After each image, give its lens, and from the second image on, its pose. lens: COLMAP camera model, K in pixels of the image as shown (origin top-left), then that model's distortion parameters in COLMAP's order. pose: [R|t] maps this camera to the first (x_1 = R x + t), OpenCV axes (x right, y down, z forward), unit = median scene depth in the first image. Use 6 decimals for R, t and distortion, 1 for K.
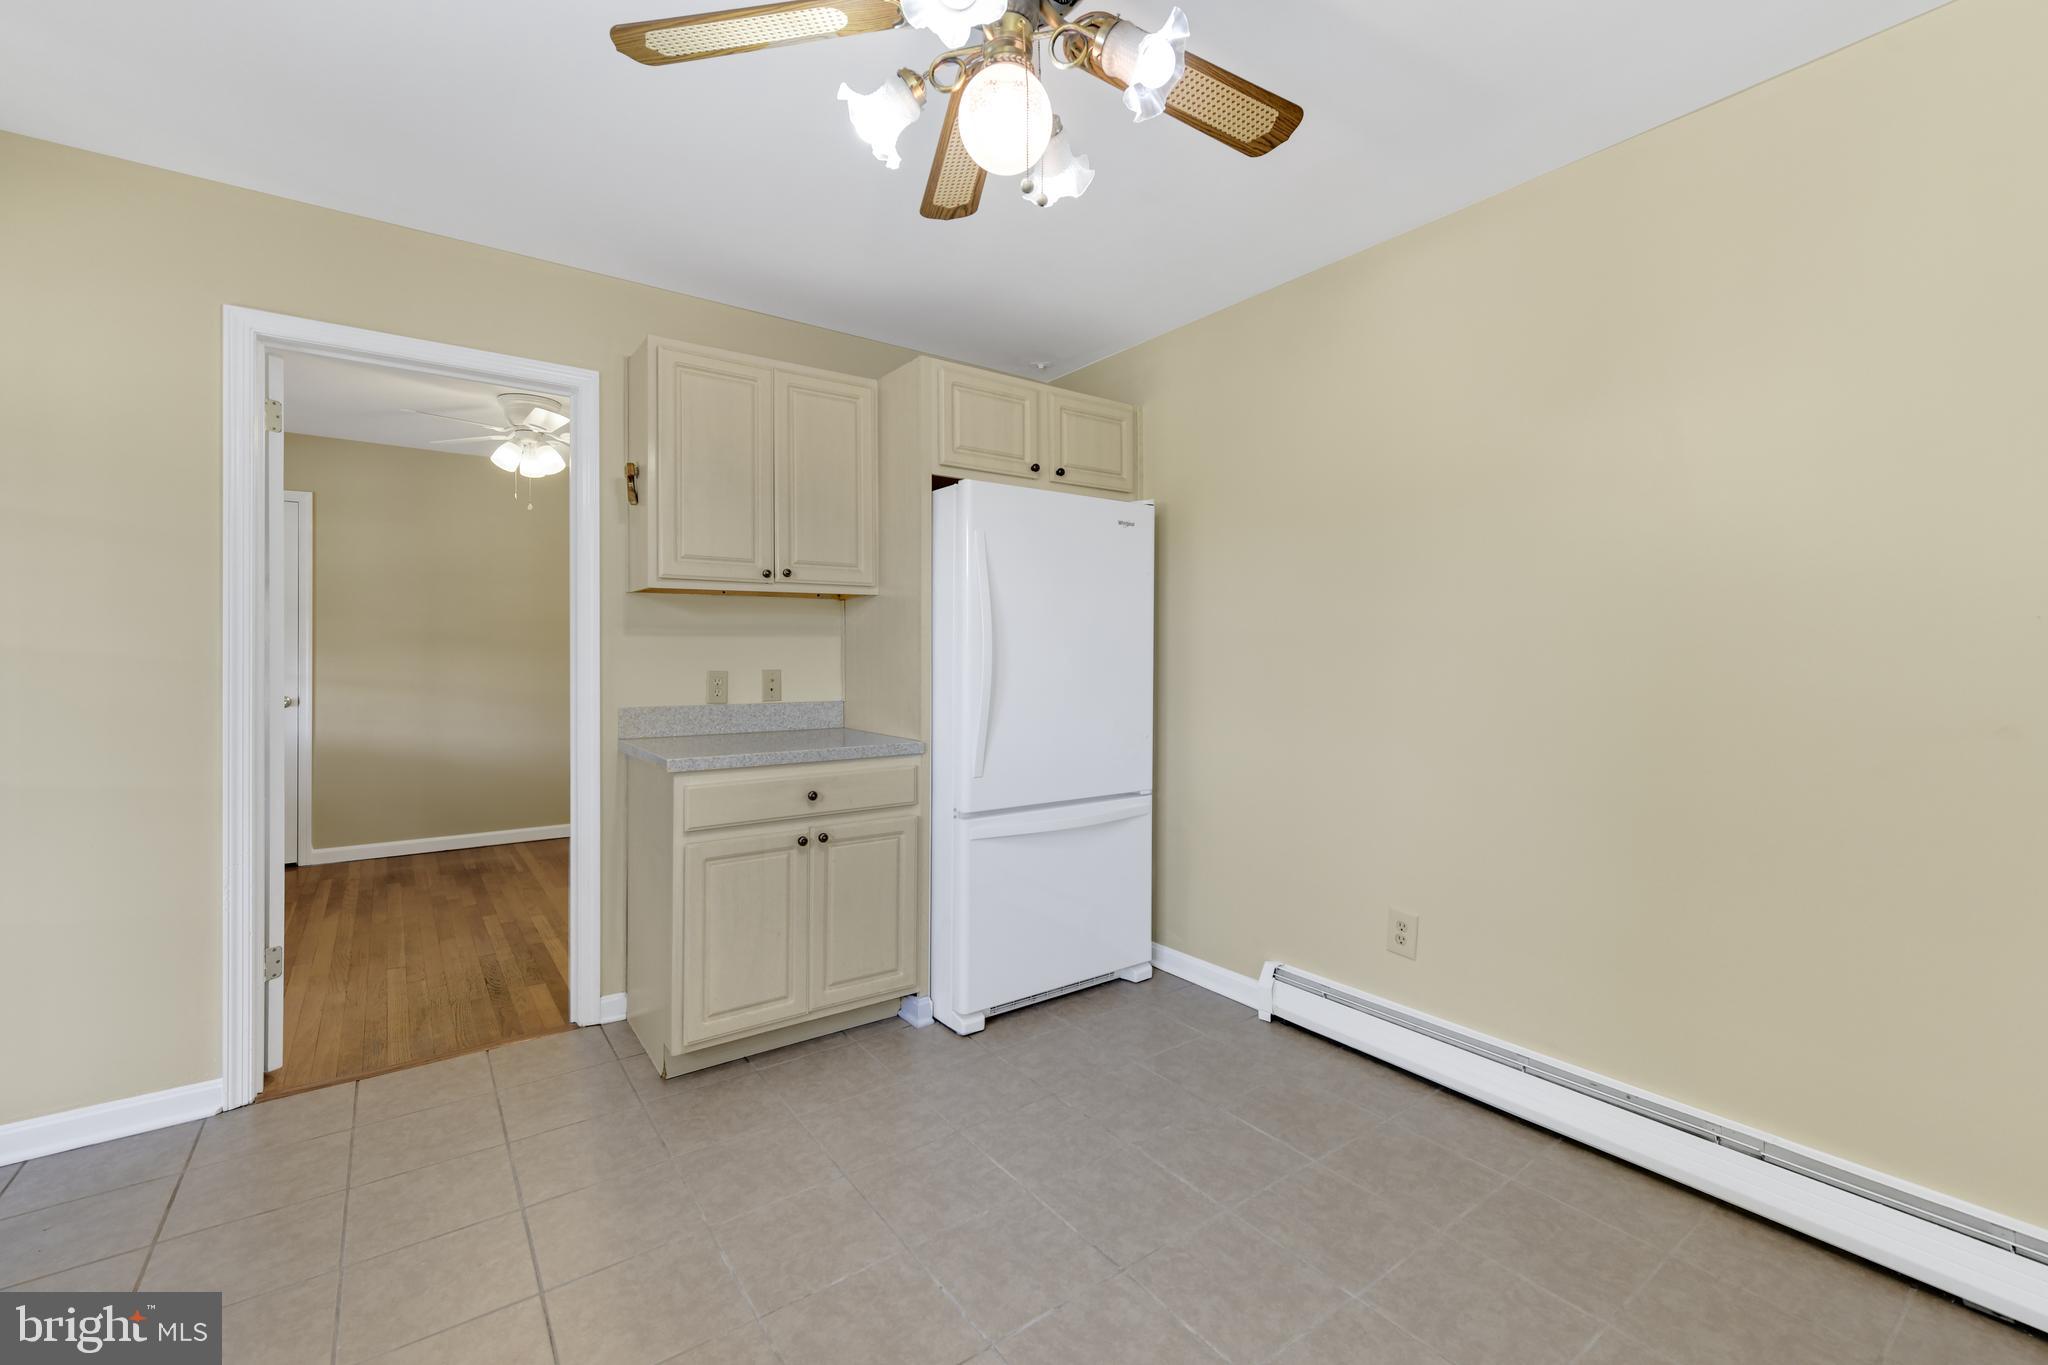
lens RADIAL K [[853.0, 0, 1029.0], [0, 853.0, 680.4], [0, 0, 1]] dist [0.003111, 0.000188]
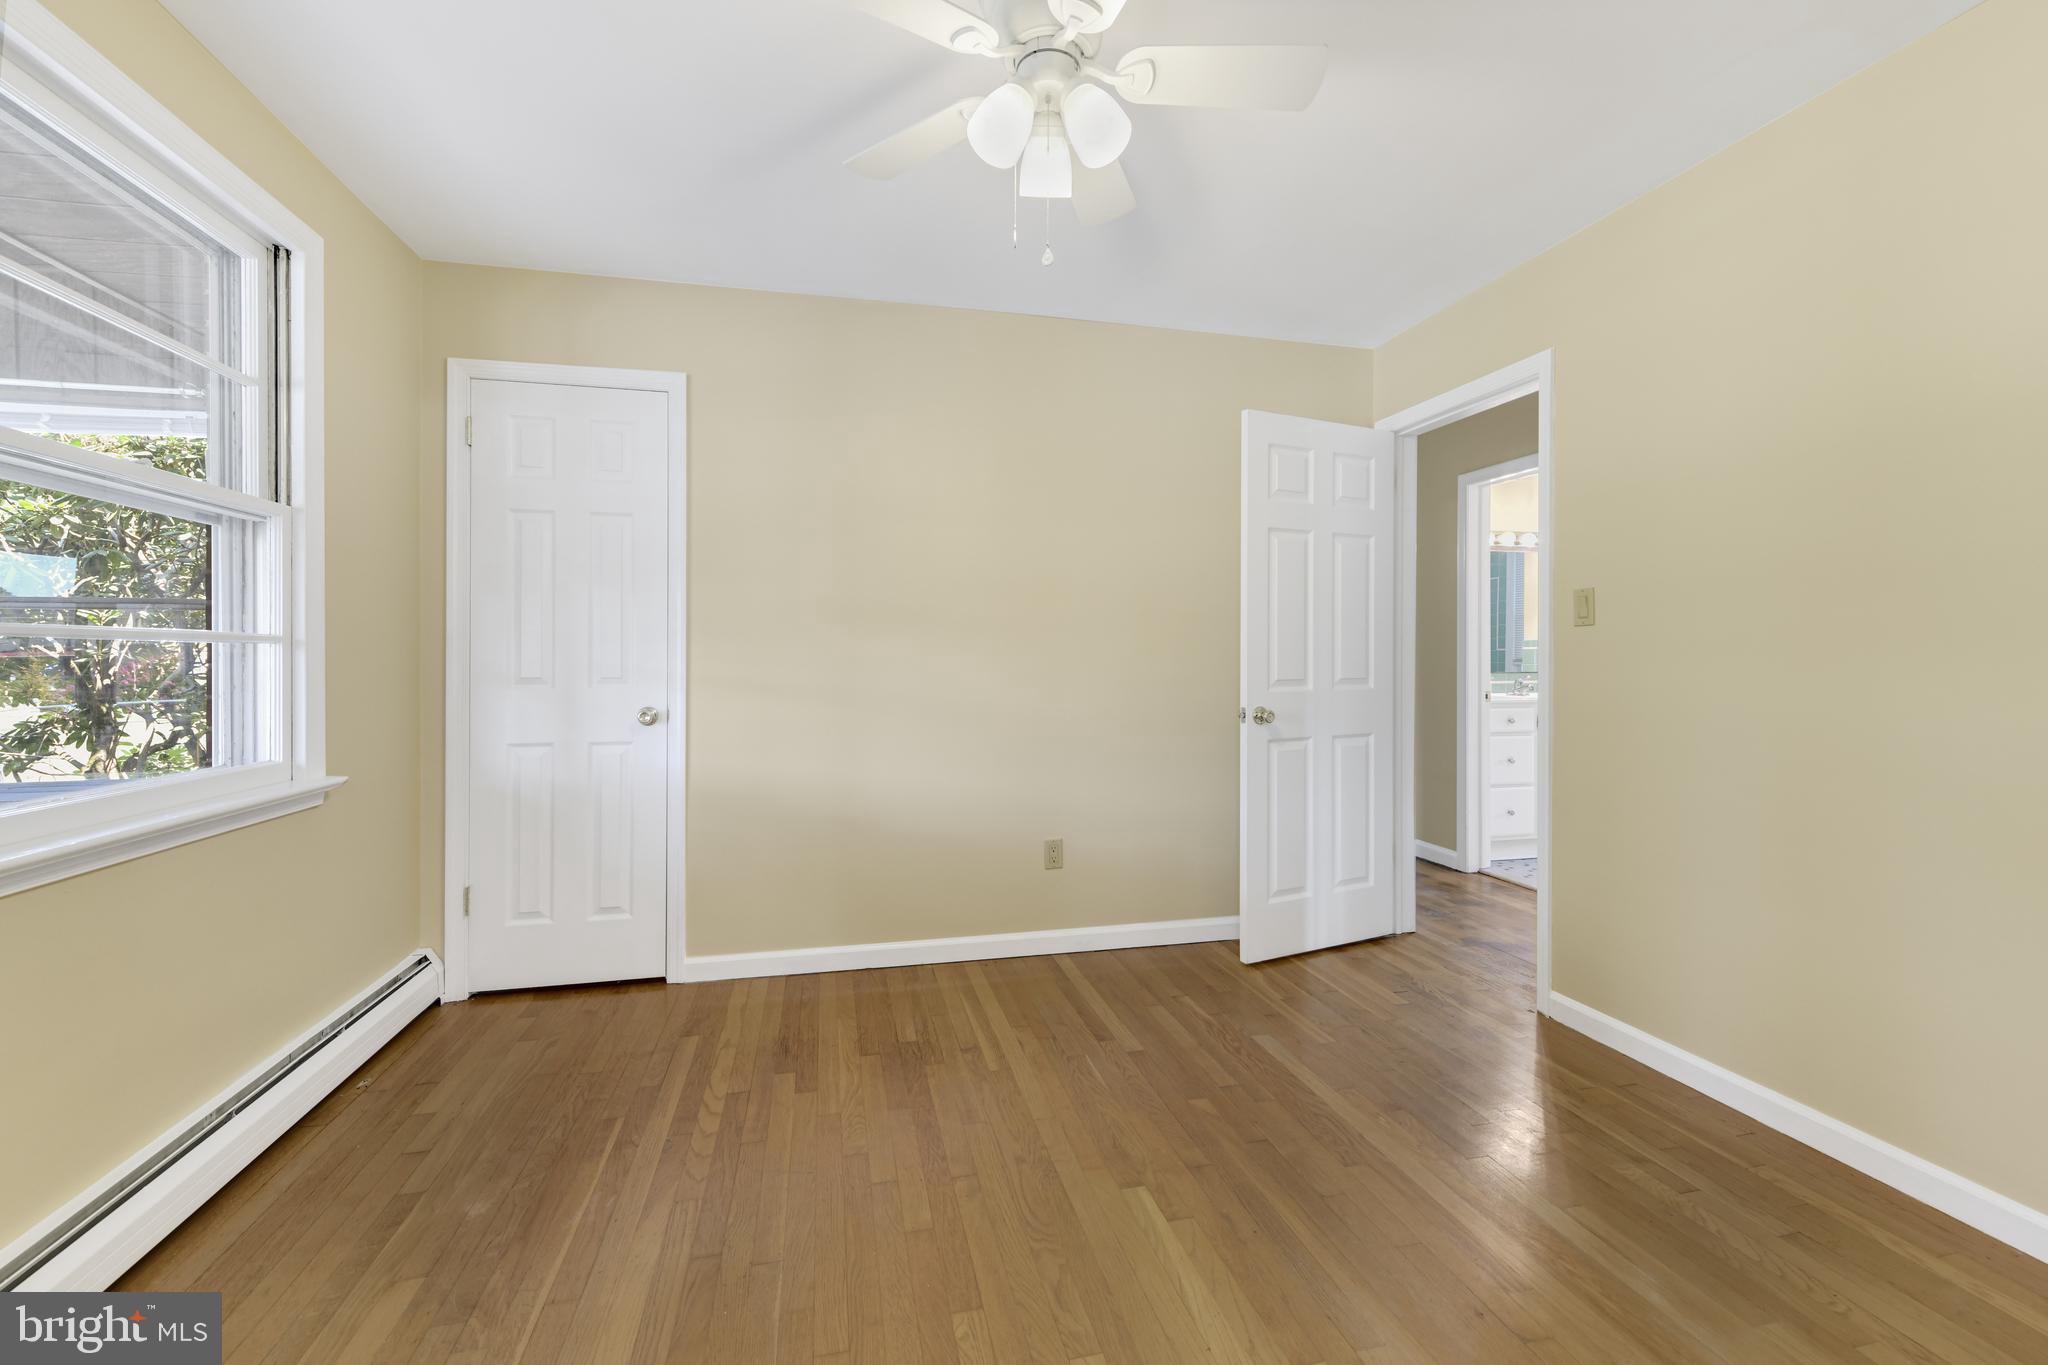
lens RADIAL K [[821.9, 0, 1022.6], [0, 821.9, 657.9], [0, 0, 1]] dist [0.002262, 0.000089]
pose [[0.918177, -0.002287, -0.396164, -0.379375], [0.003755, 0.999989, 0.002932, -0.018043], [0.396153, -0.004180, 0.918175, 0.552301]]
